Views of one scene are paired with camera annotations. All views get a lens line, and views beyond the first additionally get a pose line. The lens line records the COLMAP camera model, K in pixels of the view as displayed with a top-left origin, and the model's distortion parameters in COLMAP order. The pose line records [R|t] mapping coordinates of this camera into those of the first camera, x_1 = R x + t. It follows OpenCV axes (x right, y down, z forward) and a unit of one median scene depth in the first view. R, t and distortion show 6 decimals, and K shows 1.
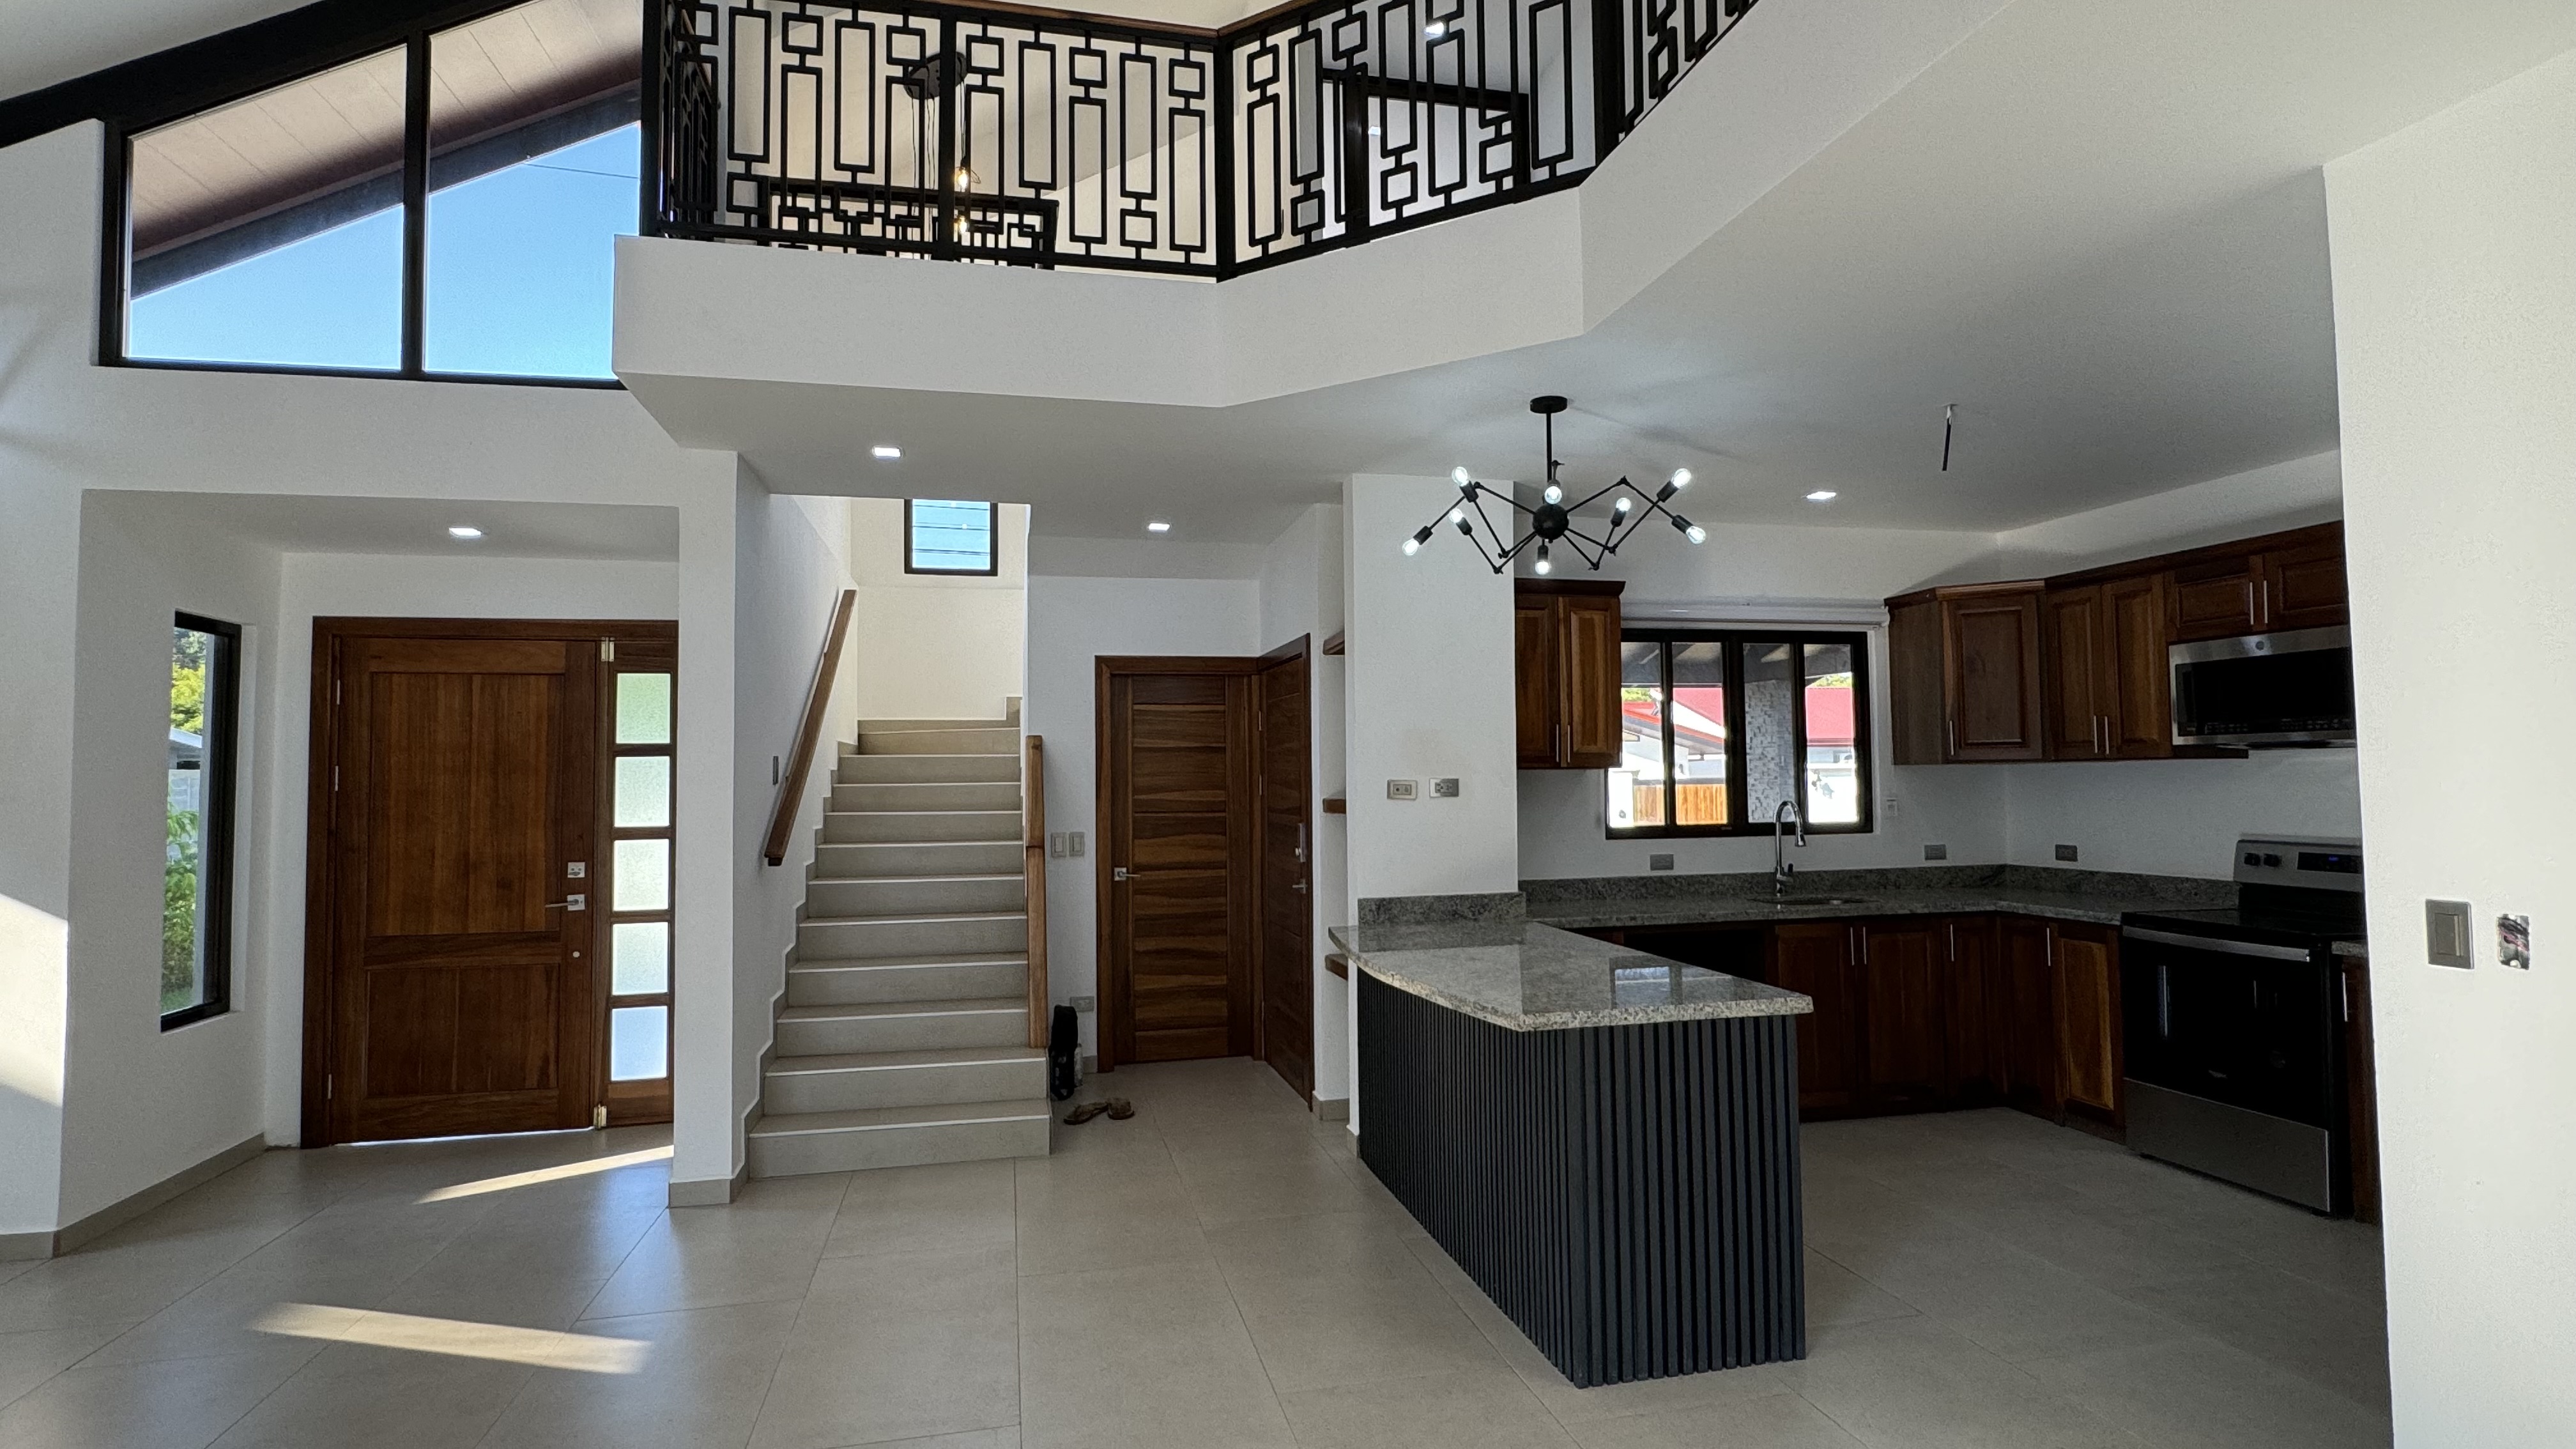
lens RADIAL K [[1307.7, 0, 1285.7], [0, 1307.7, 717.5], [0, 0, 1]] dist [0.024782, 0.000184]
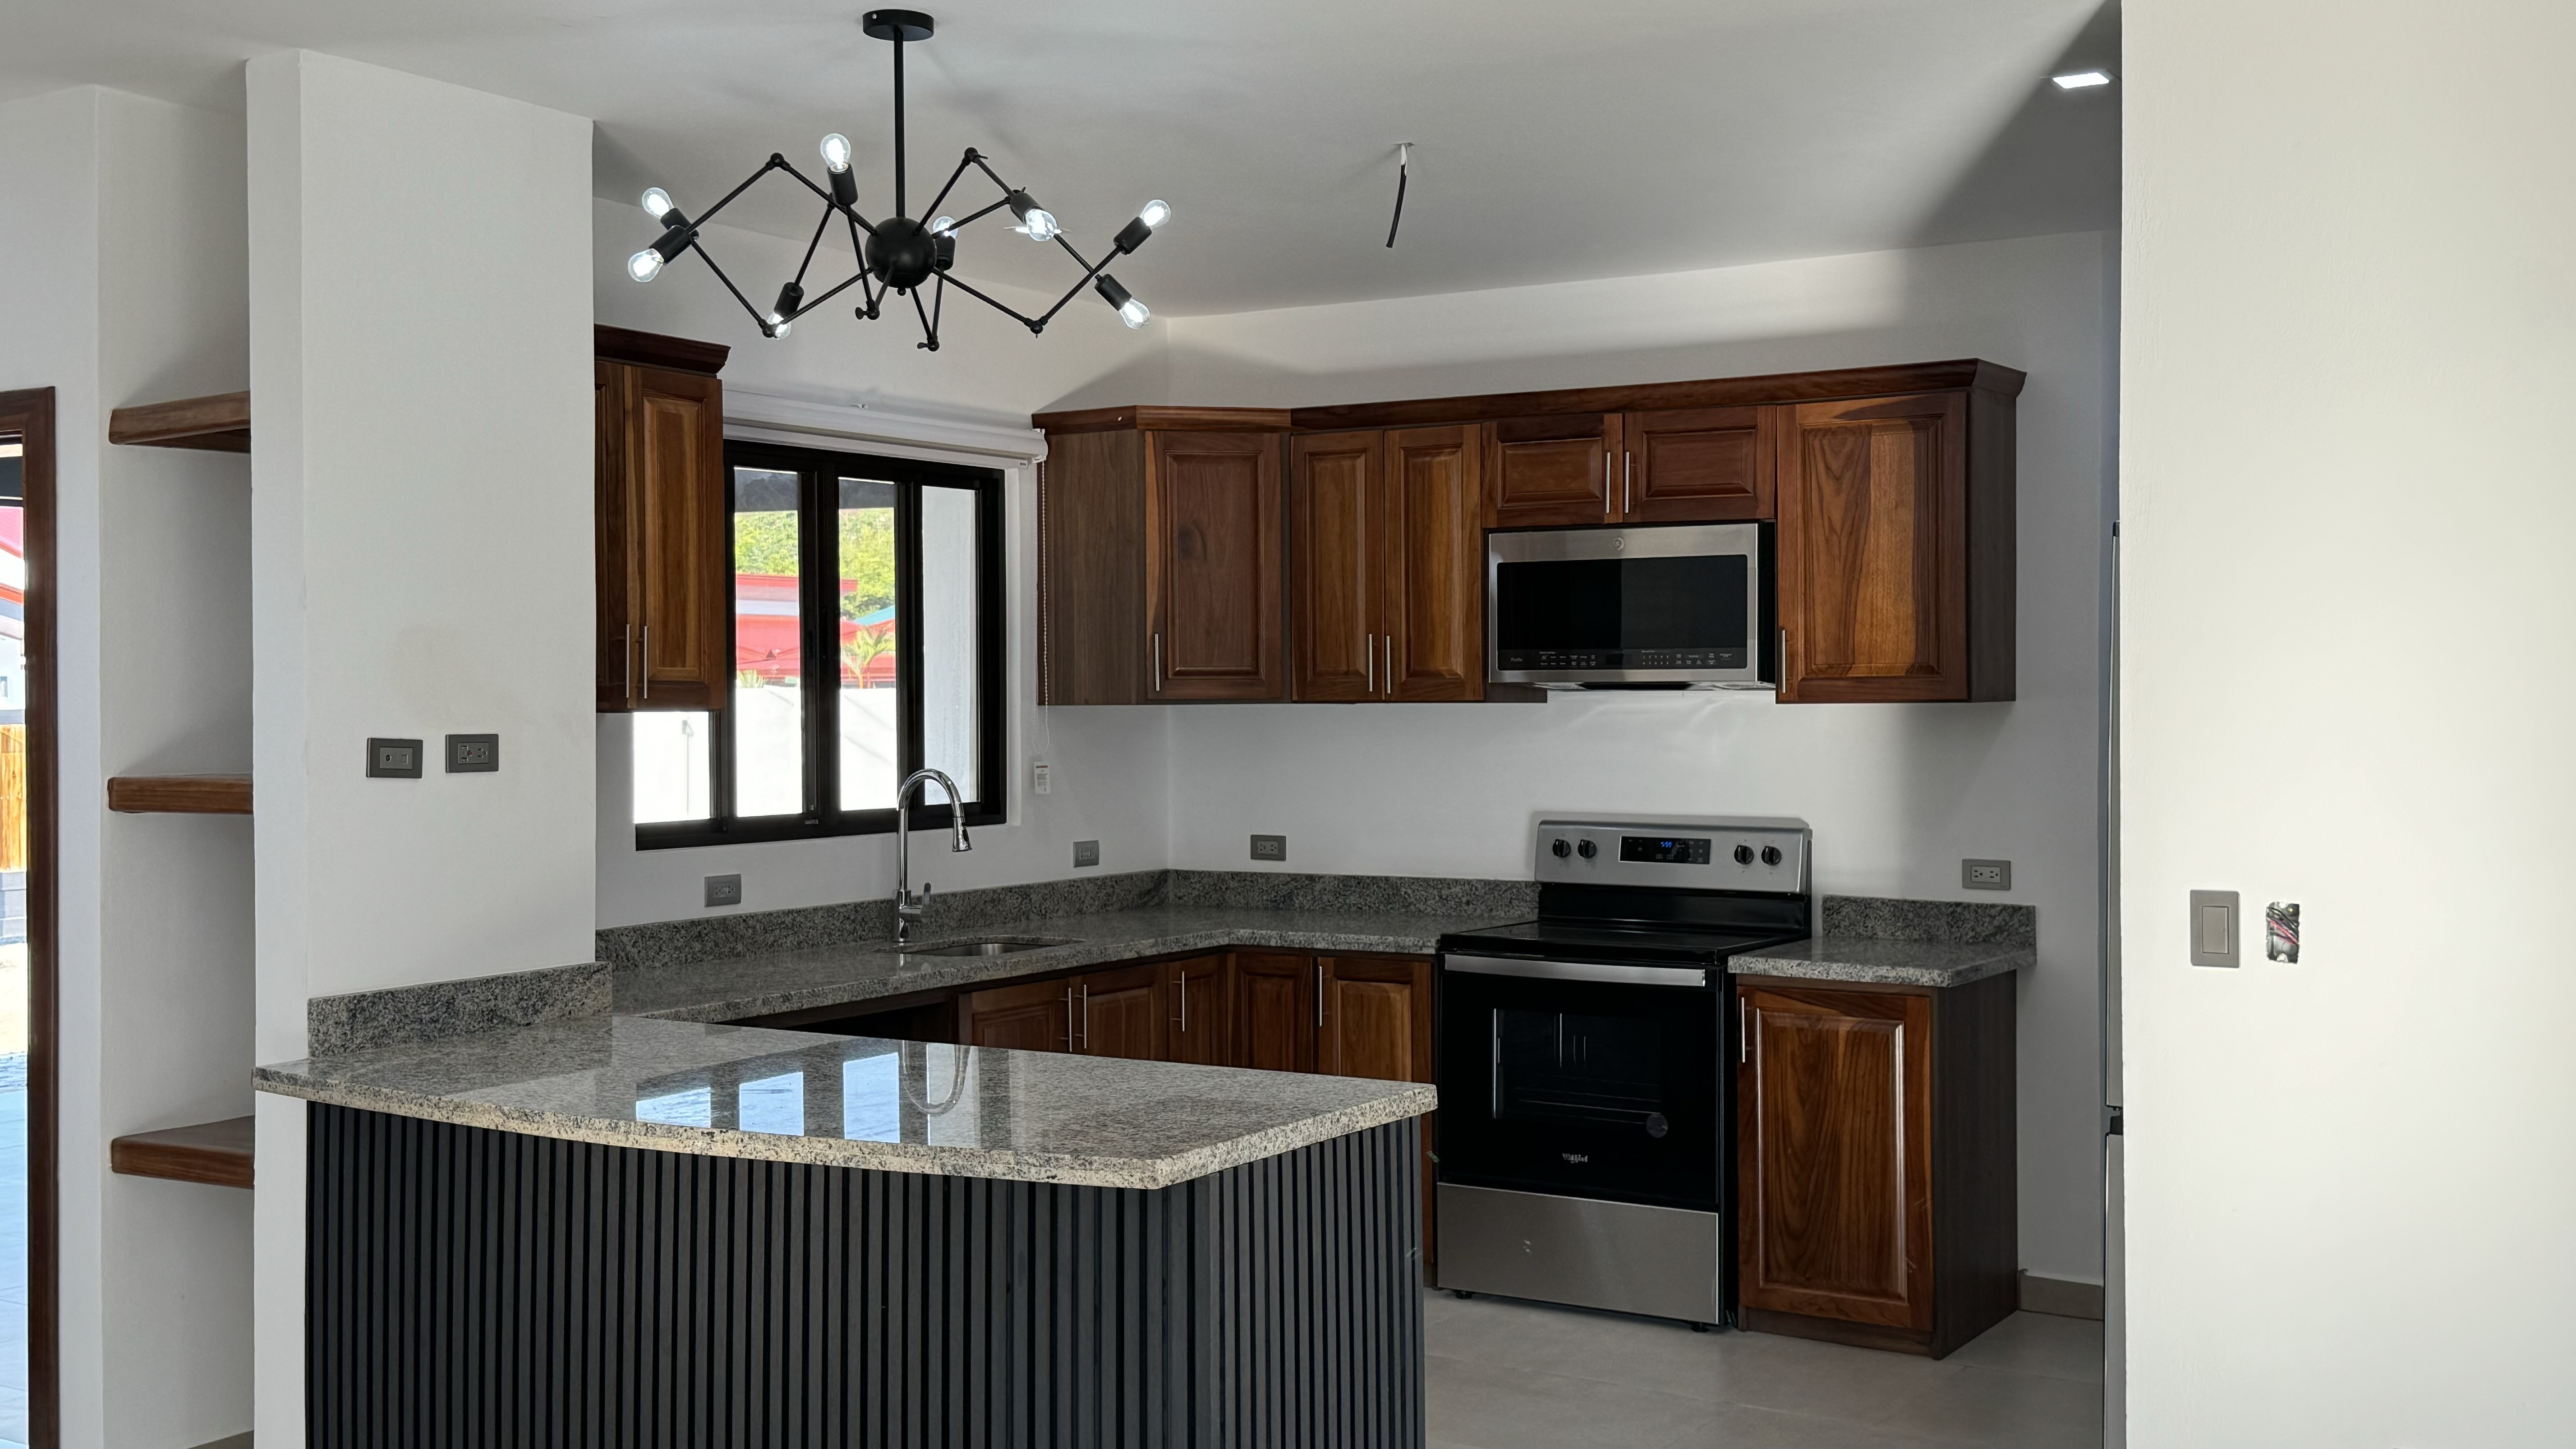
lens RADIAL K [[2795.5, 0, 1295.4], [0, 2795.5, 718.9], [0, 0, 1]] dist [0.231737, -0.641937]
pose [[0.710989, 0.002819, 0.703197, -0.362683], [-0.038651, 0.998637, 0.035077, -0.005915], [-0.702140, -0.052119, 0.710129, 0.053194]]
